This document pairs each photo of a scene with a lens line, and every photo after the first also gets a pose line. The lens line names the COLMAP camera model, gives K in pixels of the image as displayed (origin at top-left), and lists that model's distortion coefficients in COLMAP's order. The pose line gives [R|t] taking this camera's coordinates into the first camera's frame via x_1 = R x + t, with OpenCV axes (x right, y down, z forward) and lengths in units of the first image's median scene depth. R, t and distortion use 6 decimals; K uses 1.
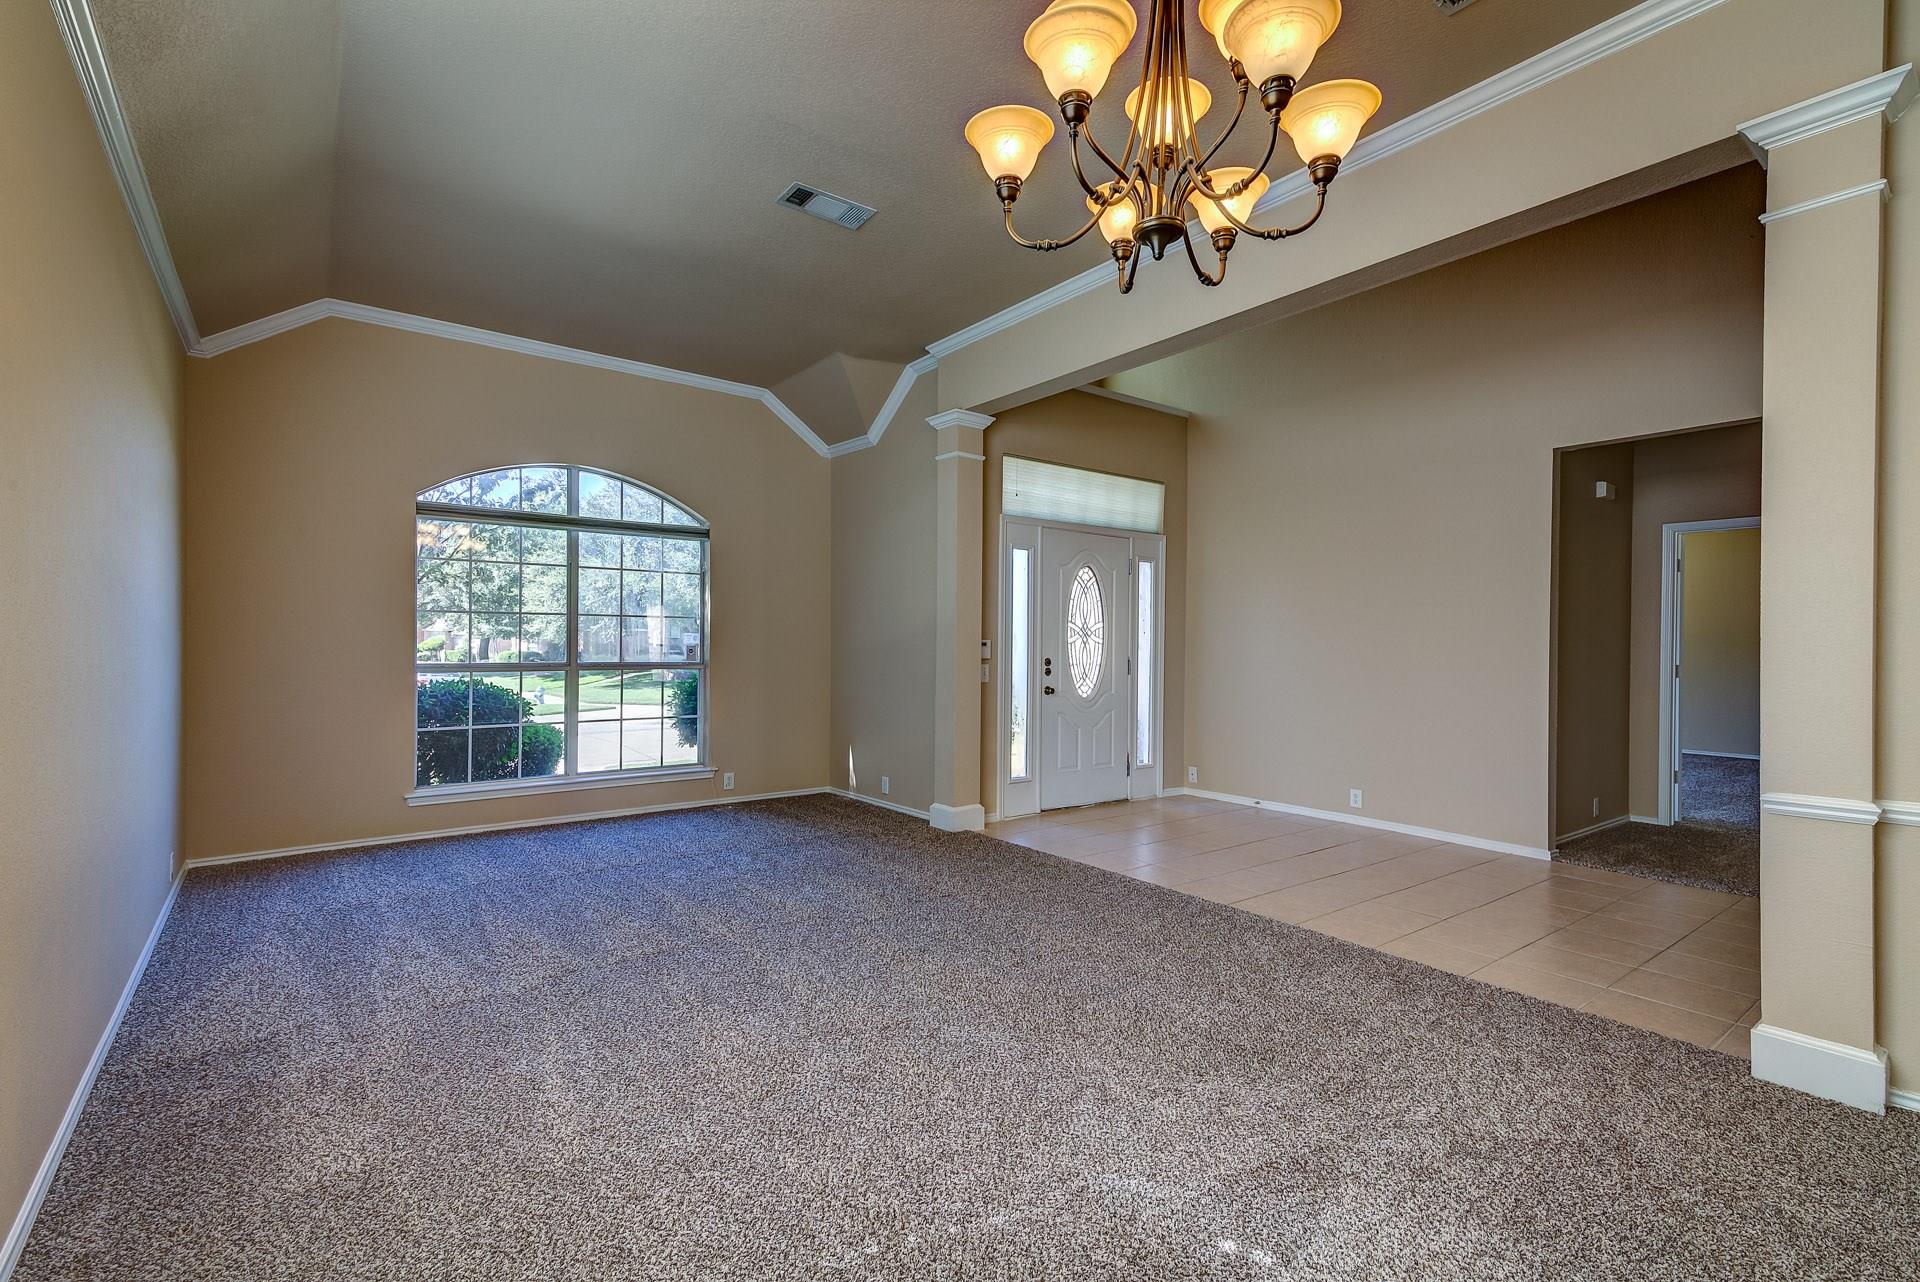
lens RADIAL K [[863.4, 0, 962.6], [0, 863.4, 648.0], [0, 0, 1]] dist [0.031216, -0.001143]
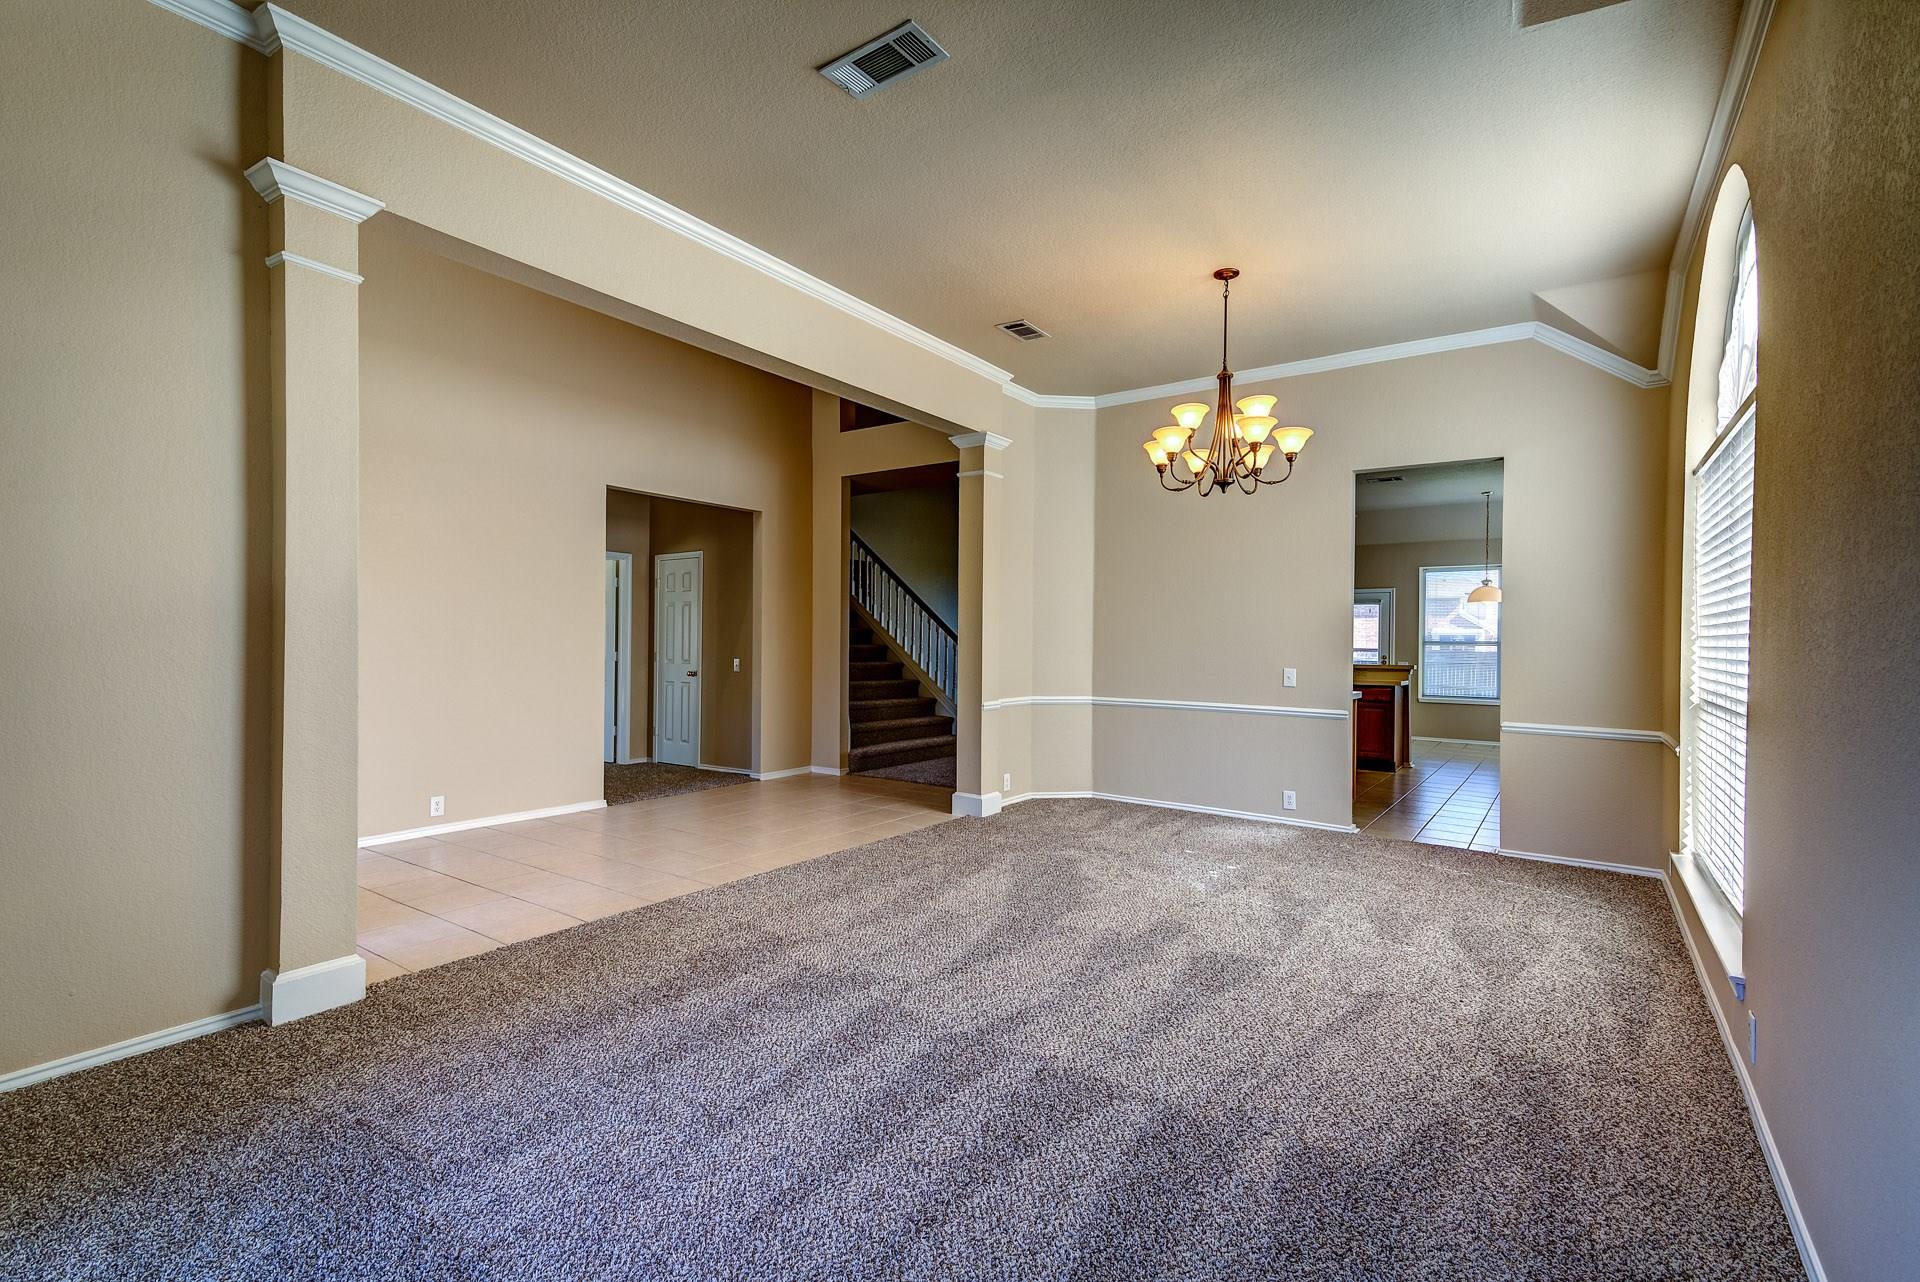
lens RADIAL K [[863.4, 0, 955.2], [0, 863.4, 641.1], [0, 0, 1]] dist [0.031216, -0.001143]
pose [[-0.290291, -0.006776, 0.956914, -1.033650], [-0.001062, 0.999977, 0.006759, -0.013345], [-0.956938, 0.000946, -0.290292, 1.314123]]
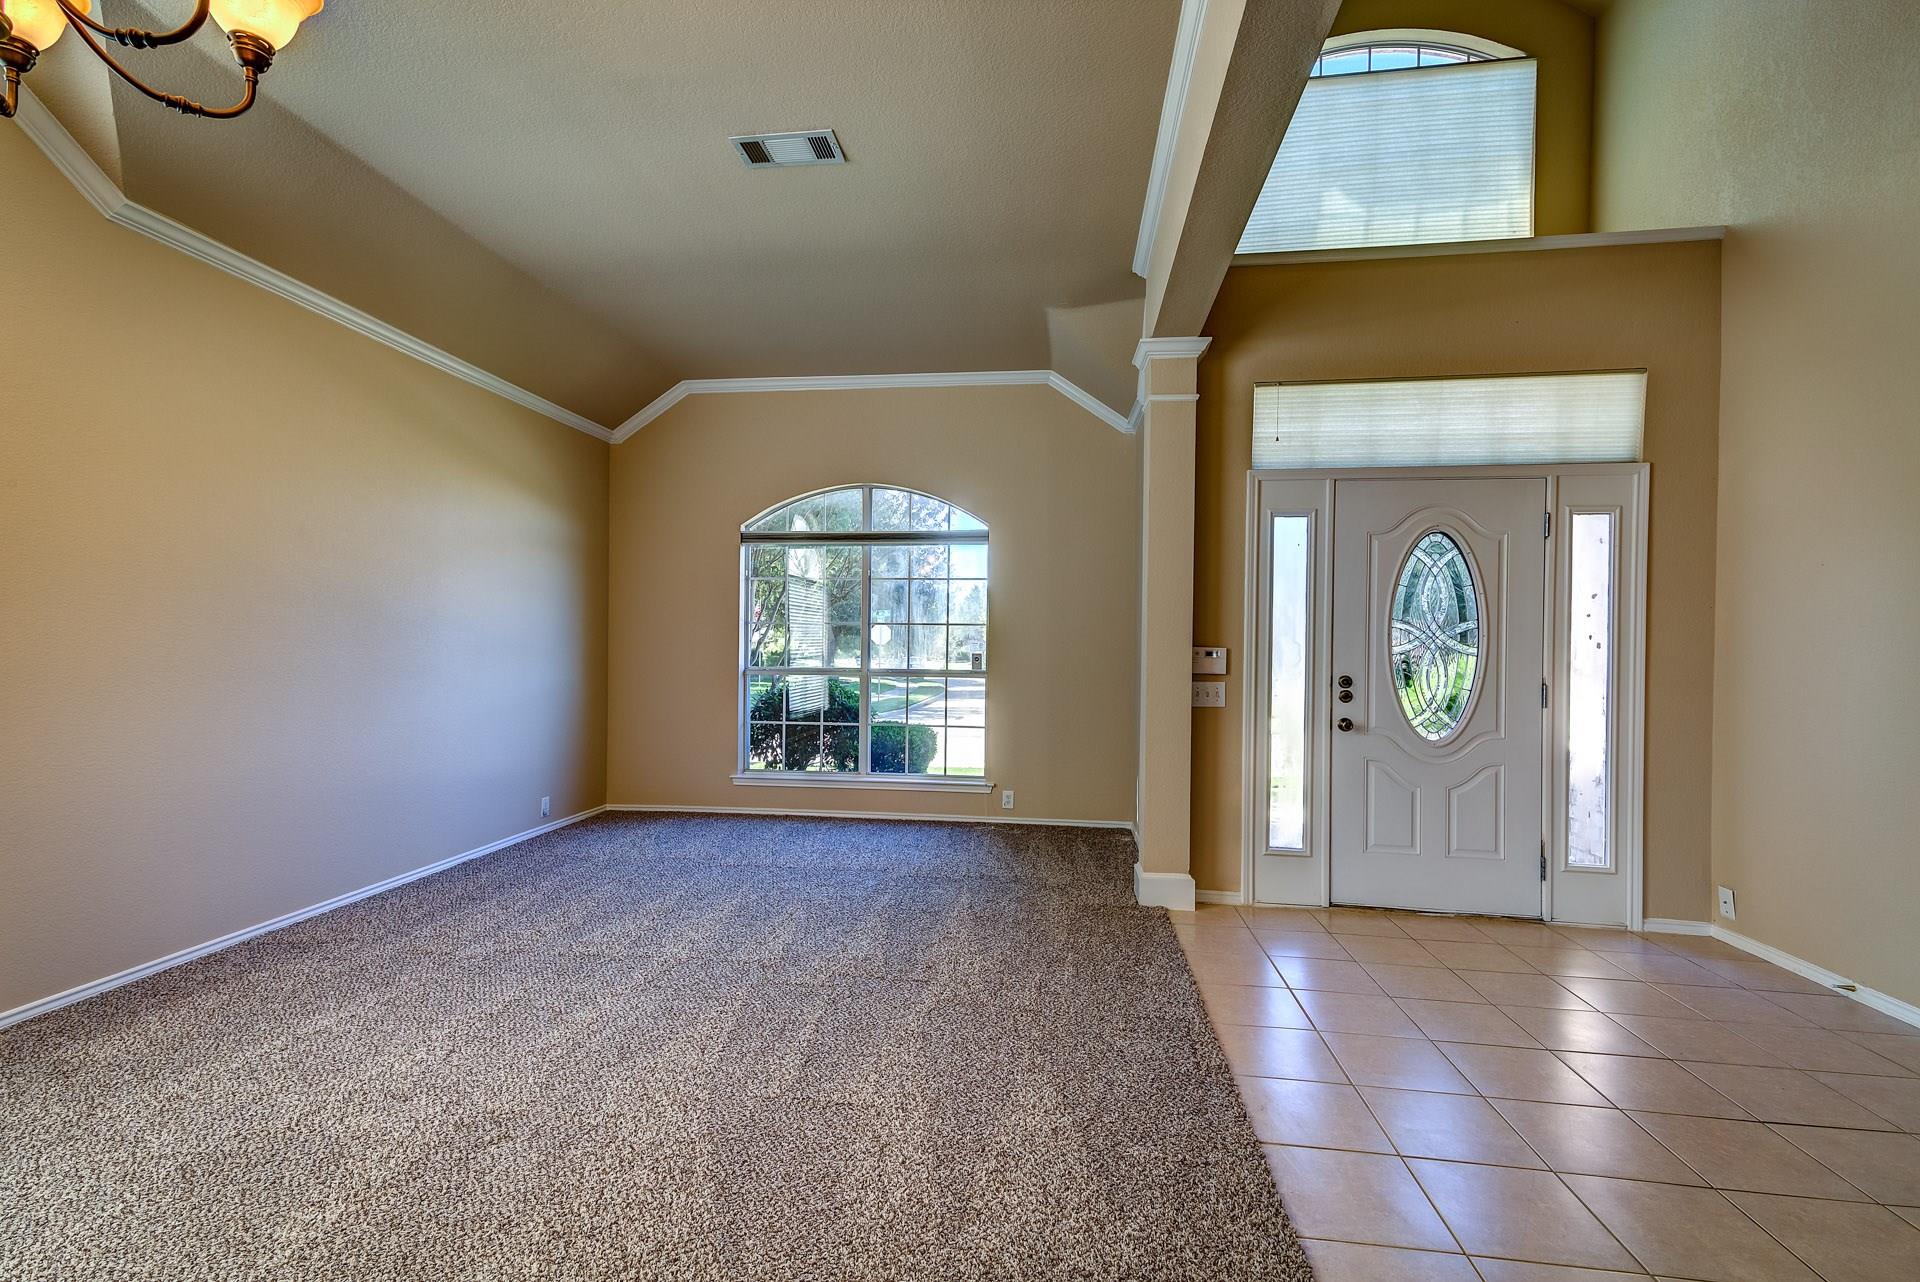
lens RADIAL K [[863.4, 0, 955.2], [0, 863.4, 645.1], [0, 0, 1]] dist [0.031216, -0.001143]
pose [[0.704106, -0.000322, -0.710094, 0.360226], [-0.010796, 0.999879, -0.011158, -0.001236], [0.710012, 0.015522, 0.704018, 0.314250]]
